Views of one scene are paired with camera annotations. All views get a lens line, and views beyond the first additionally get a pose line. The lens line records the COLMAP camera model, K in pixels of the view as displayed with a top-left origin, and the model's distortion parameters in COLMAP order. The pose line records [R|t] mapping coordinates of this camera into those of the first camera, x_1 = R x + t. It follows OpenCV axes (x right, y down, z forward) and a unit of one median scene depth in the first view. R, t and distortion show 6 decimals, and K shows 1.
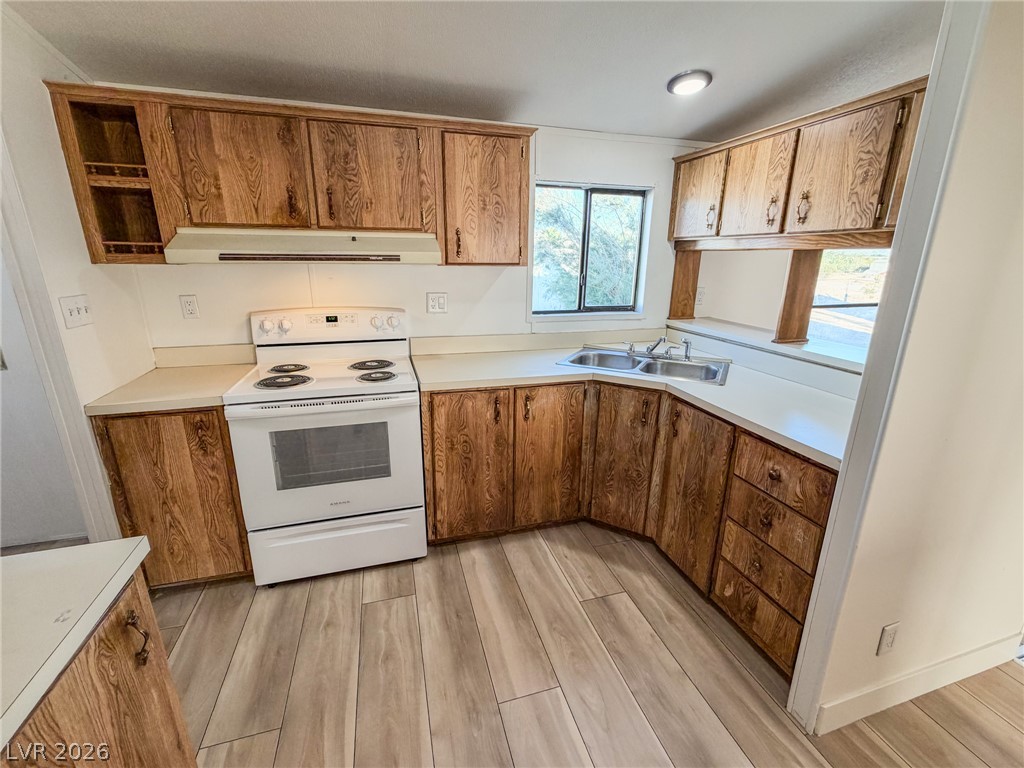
lens RADIAL K [[435.7, 0, 510.5], [0, 435.7, 382.8], [0, 0, 1]] dist [0.001155, -0.000119]
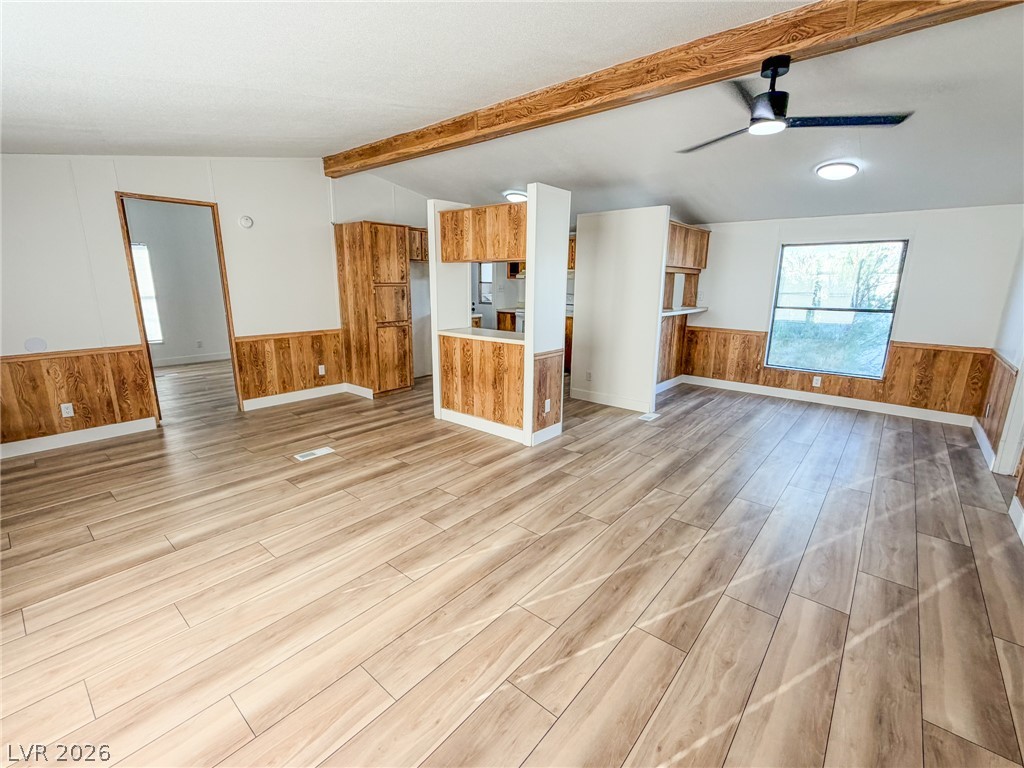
lens RADIAL K [[454.7, 0, 510.1], [0, 454.7, 383.4], [0, 0, 1]] dist [0.000466, -0.000114]
pose [[0.547283, 0.182779, -0.816746, 2.555504], [-0.240428, 0.969064, 0.055760, 0.415576], [0.801671, 0.165852, 0.574297, -1.219847]]
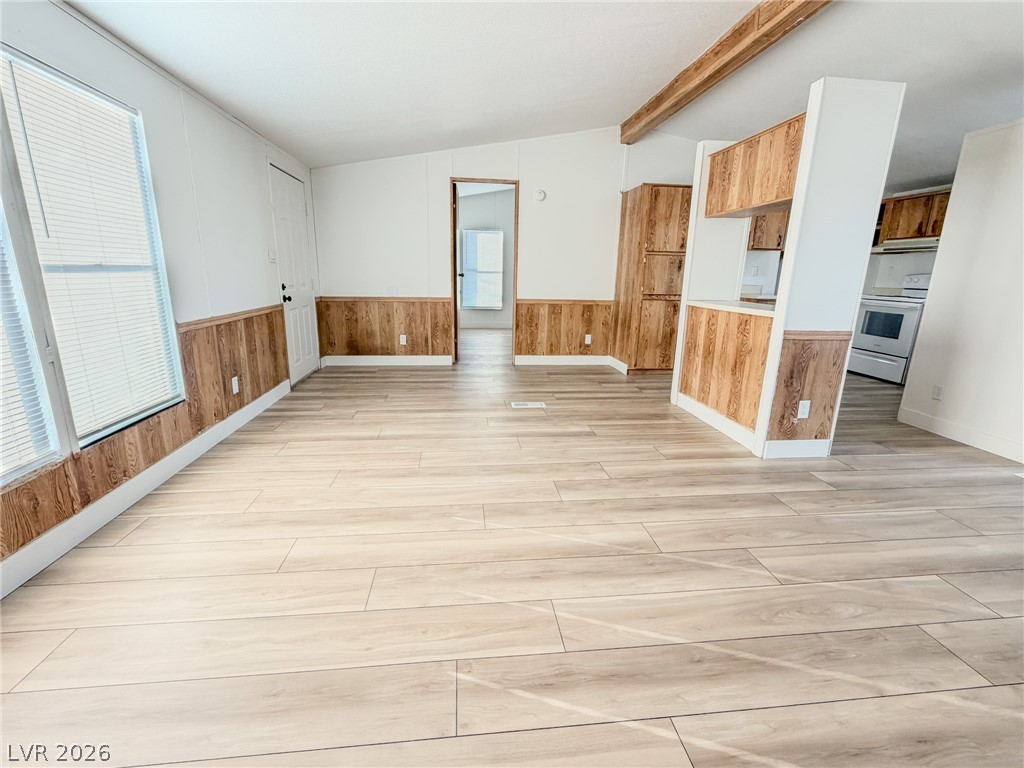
lens RADIAL K [[455.5, 0, 510.5], [0, 455.5, 383.7], [0, 0, 1]] dist [0.000417, -0.000204]
pose [[-0.174429, 0.222893, -0.959111, 2.516450], [-0.300974, 0.915357, 0.267461, 0.406780], [0.937544, 0.335320, -0.092580, -0.659218]]
